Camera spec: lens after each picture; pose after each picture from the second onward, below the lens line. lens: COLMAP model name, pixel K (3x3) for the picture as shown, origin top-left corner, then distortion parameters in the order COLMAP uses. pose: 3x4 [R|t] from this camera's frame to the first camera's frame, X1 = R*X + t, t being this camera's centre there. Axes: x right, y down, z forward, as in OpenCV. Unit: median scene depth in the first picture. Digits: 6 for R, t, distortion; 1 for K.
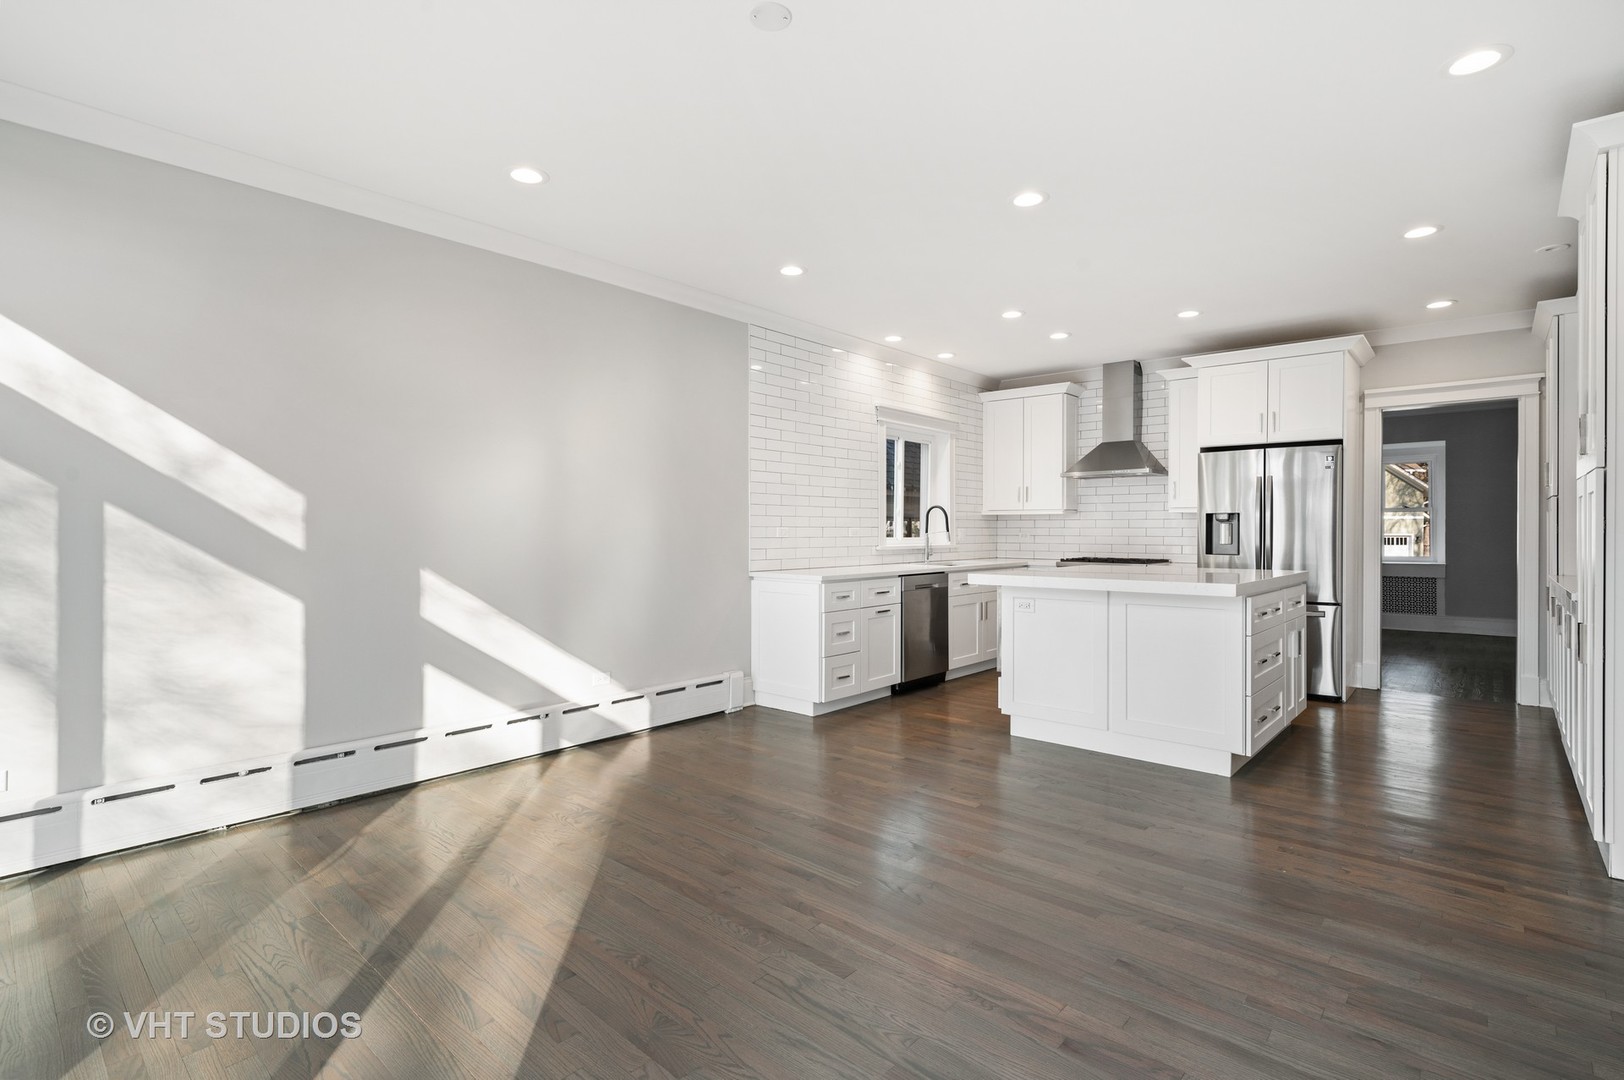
lens RADIAL K [[783.8, 0, 812.0], [0, 783.8, 540.0], [0, 0, 1]] dist [-0.003235, -0.000524]
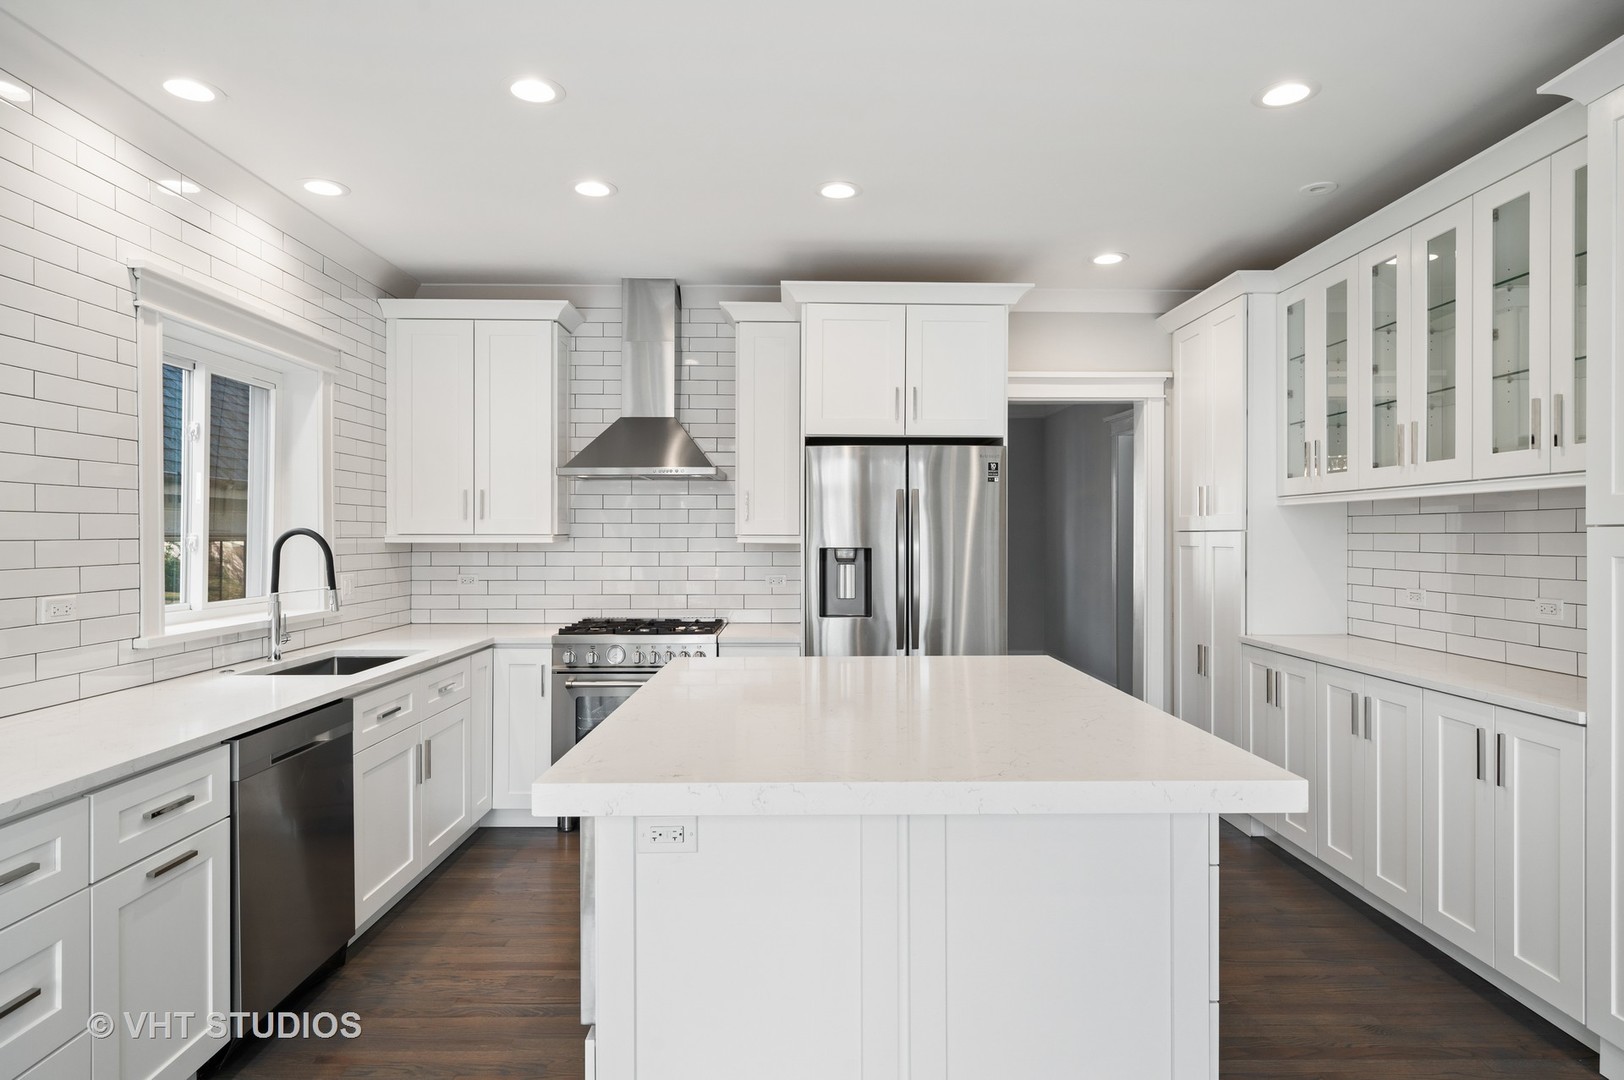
lens RADIAL K [[928.7, 0, 812.0], [0, 928.7, 540.0], [0, 0, 1]] dist [-0.000066, -0.001595]
pose [[0.741243, -0.004478, 0.671222, 0.022789], [0.009115, 0.999953, -0.003395, -0.033038], [-0.671175, 0.008635, 0.741249, 0.421871]]
